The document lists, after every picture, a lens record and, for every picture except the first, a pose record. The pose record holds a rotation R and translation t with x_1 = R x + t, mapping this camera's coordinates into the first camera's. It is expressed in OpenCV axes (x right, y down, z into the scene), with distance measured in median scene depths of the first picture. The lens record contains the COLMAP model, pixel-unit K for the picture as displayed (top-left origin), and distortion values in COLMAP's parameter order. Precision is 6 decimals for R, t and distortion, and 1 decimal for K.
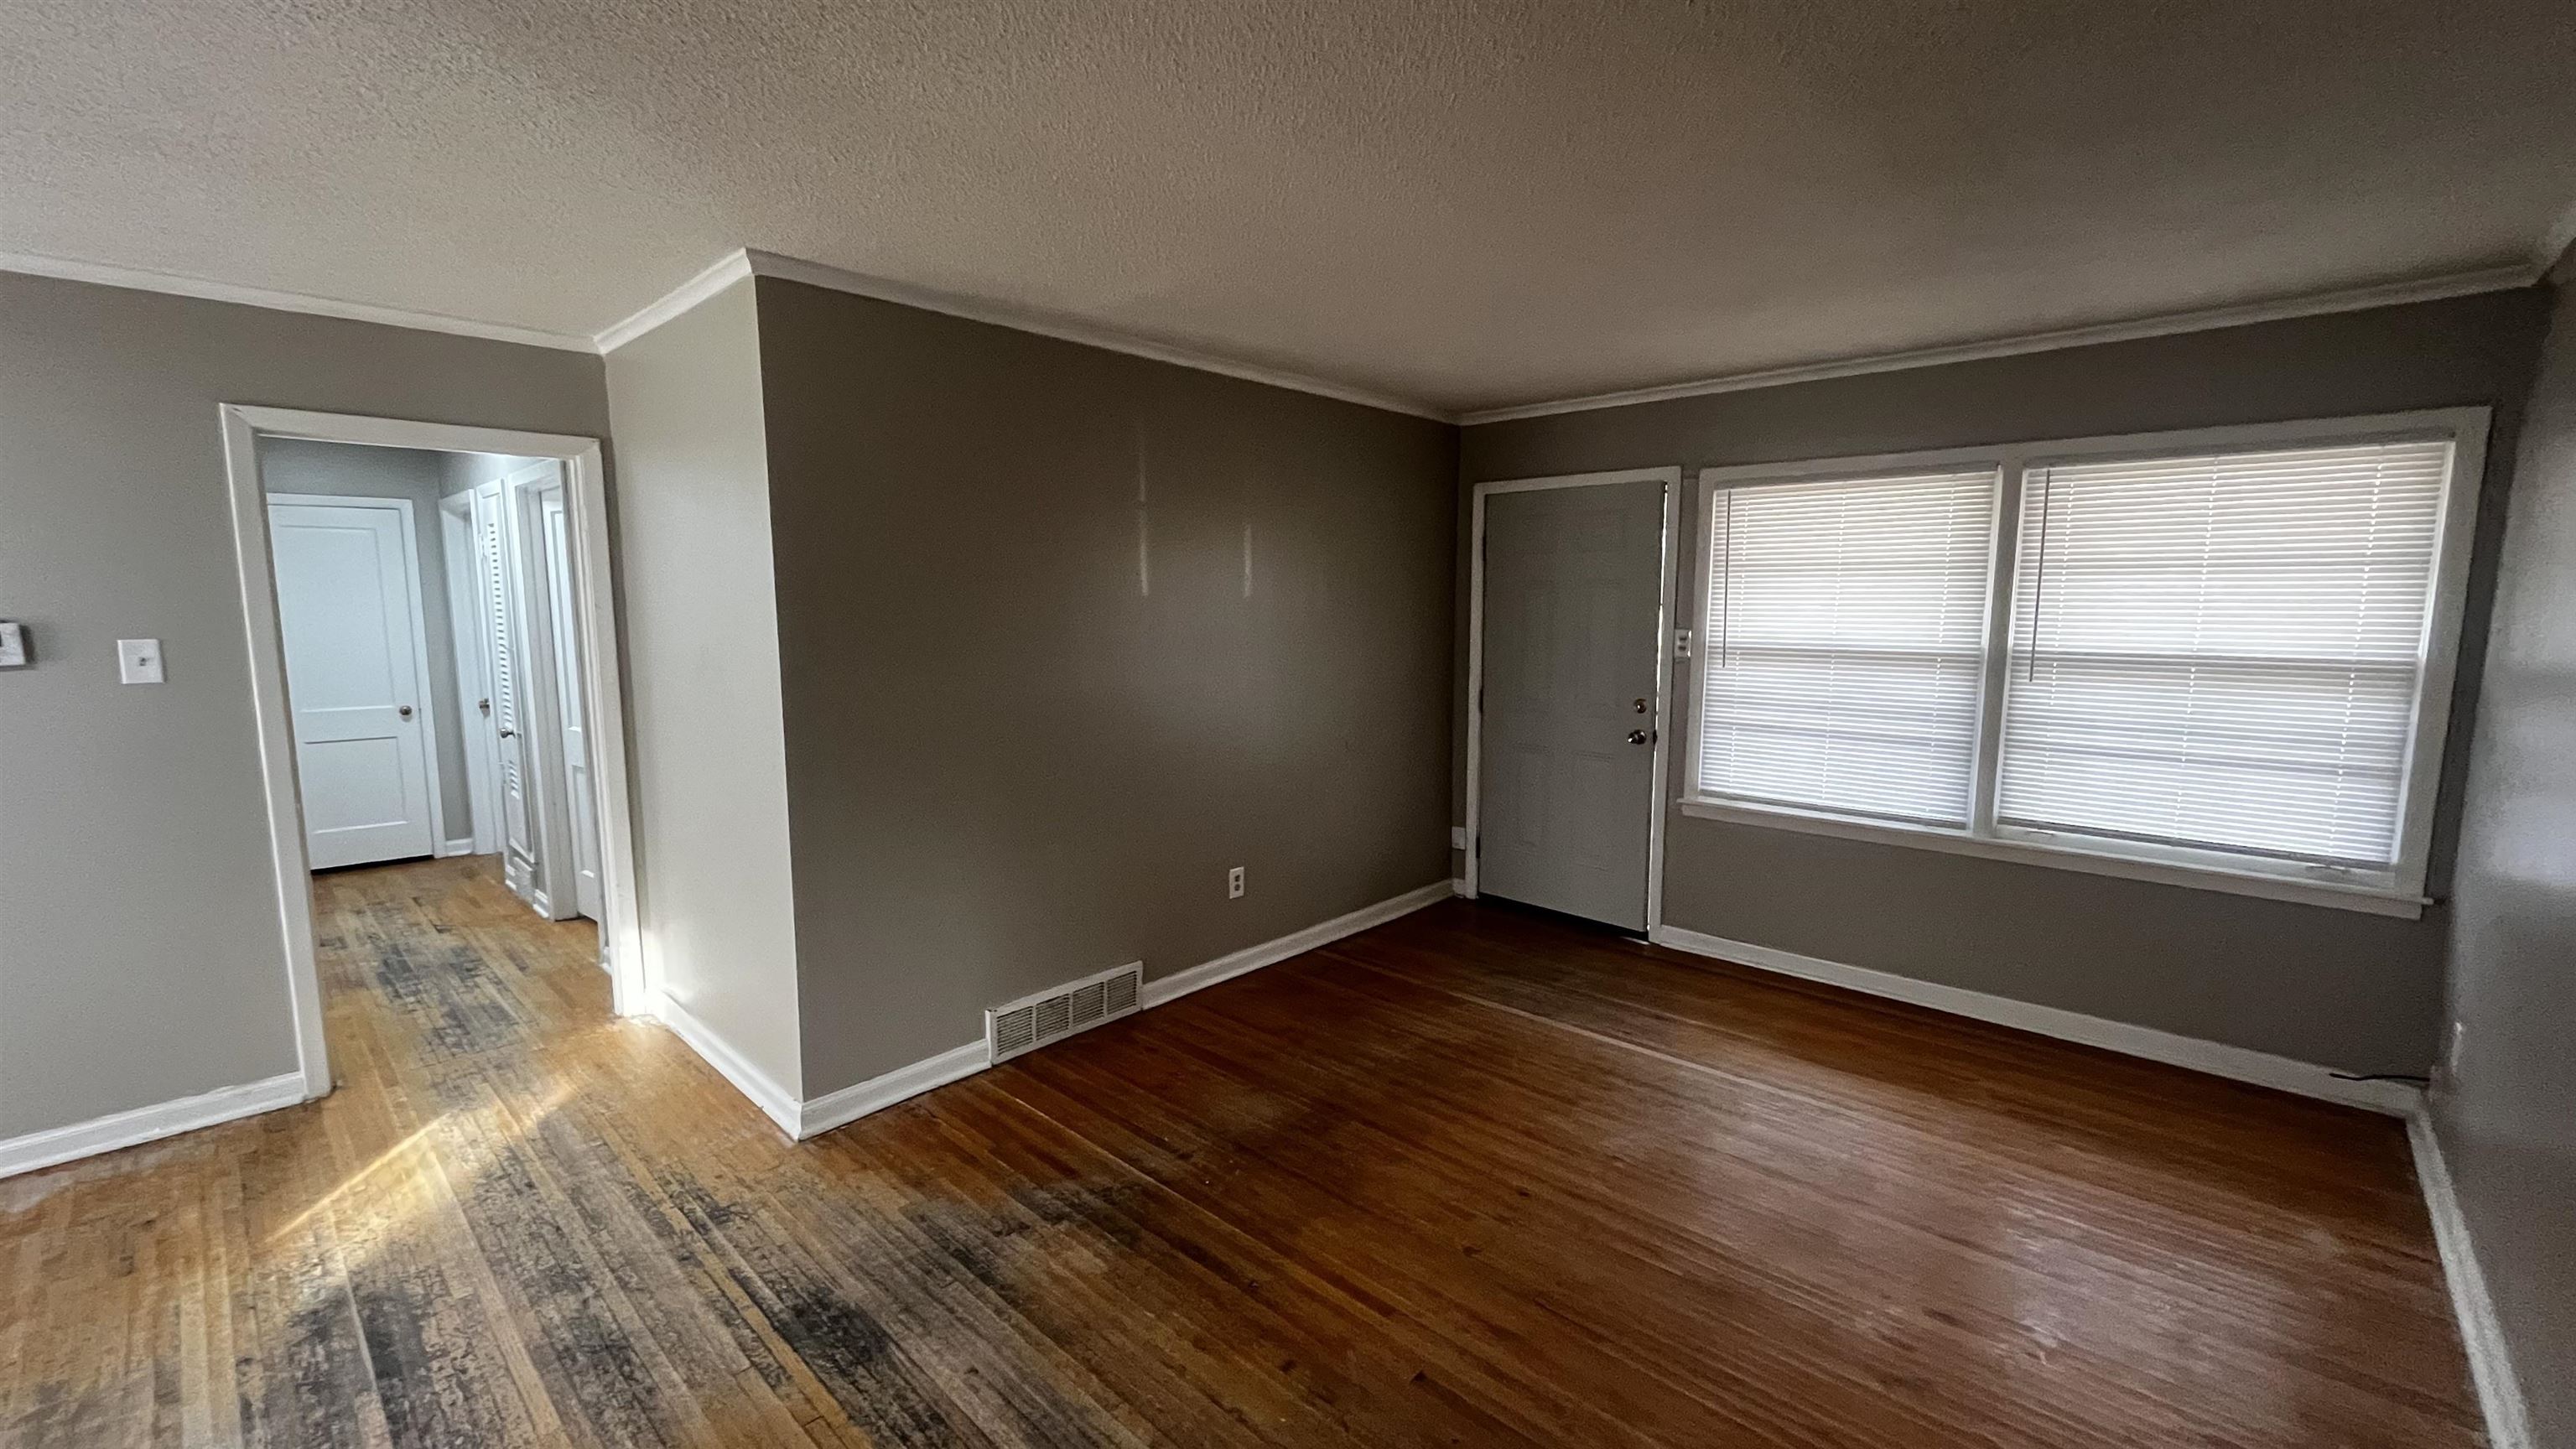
lens RADIAL K [[1048.0, 0, 1271.2], [0, 1048.0, 720.3], [0, 0, 1]] dist [0.002065, 0.000437]
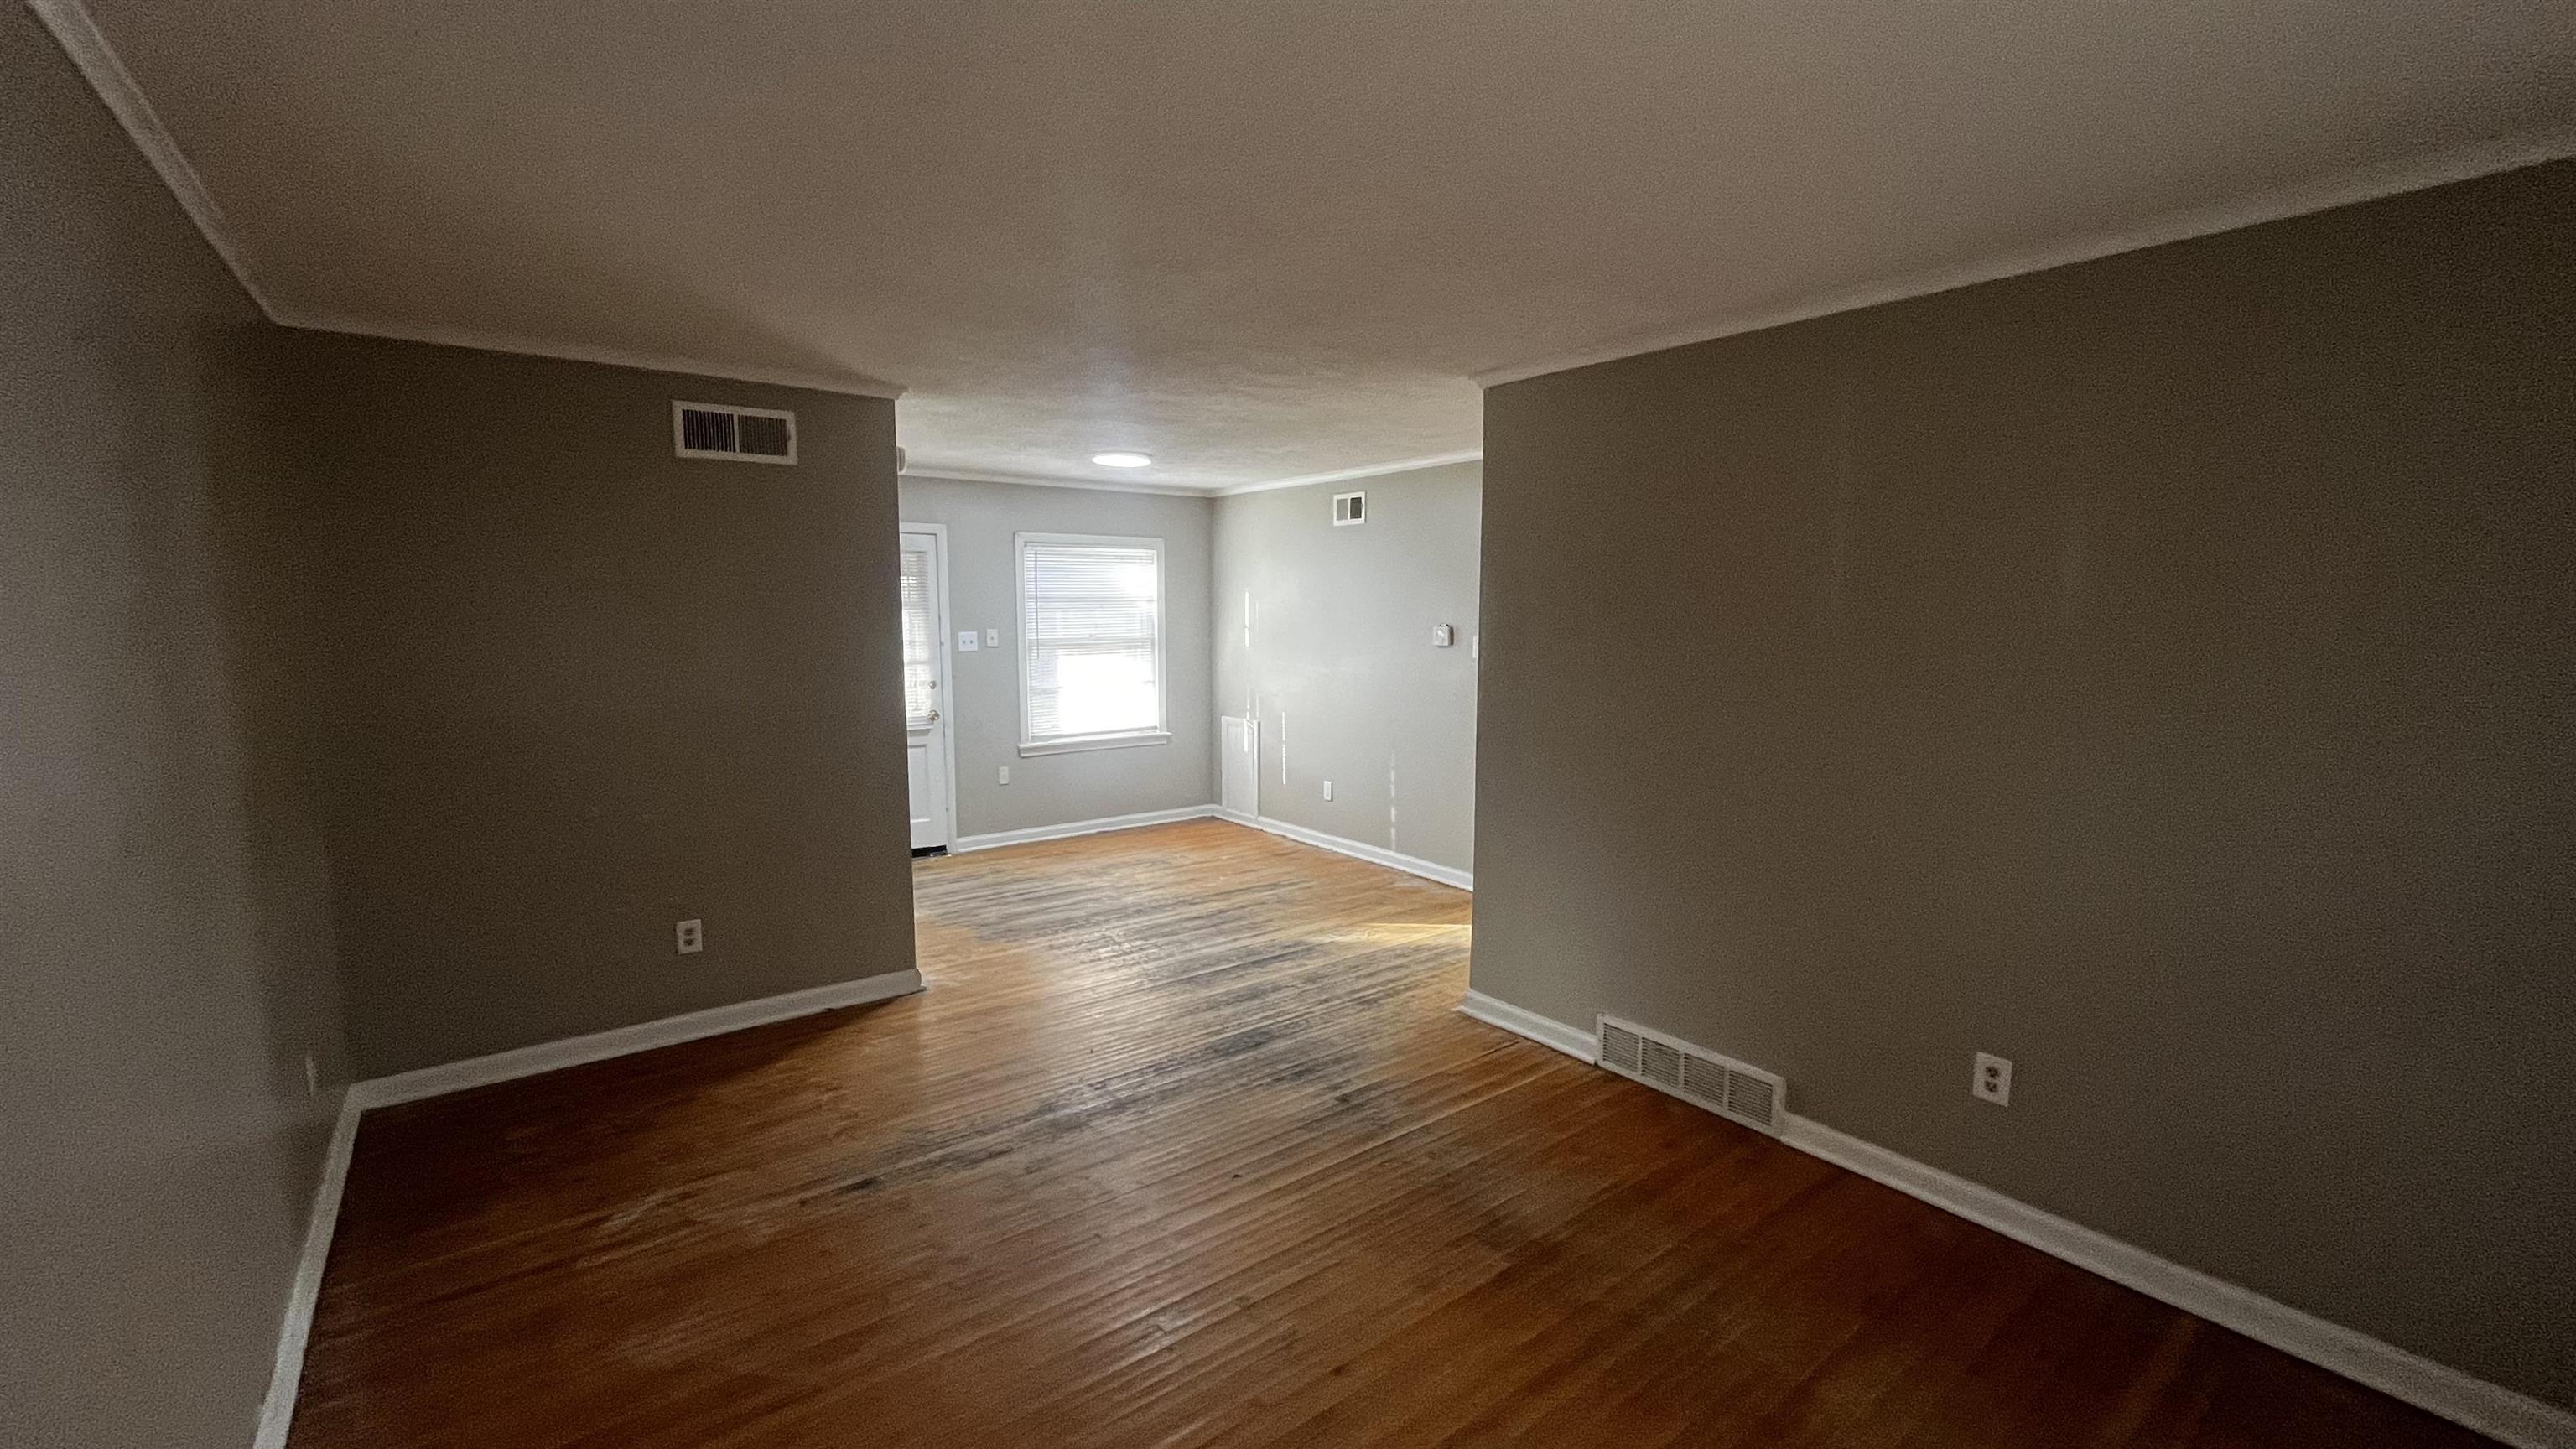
lens RADIAL K [[1048.0, 0, 1277.4], [0, 1048.0, 728.3], [0, 0, 1]] dist [0.002065, 0.000437]
pose [[-0.166217, 0.115648, -0.979284, 0.916958], [-0.114808, 0.984075, 0.135701, -0.127844], [0.979383, 0.134985, -0.150293, 0.943177]]
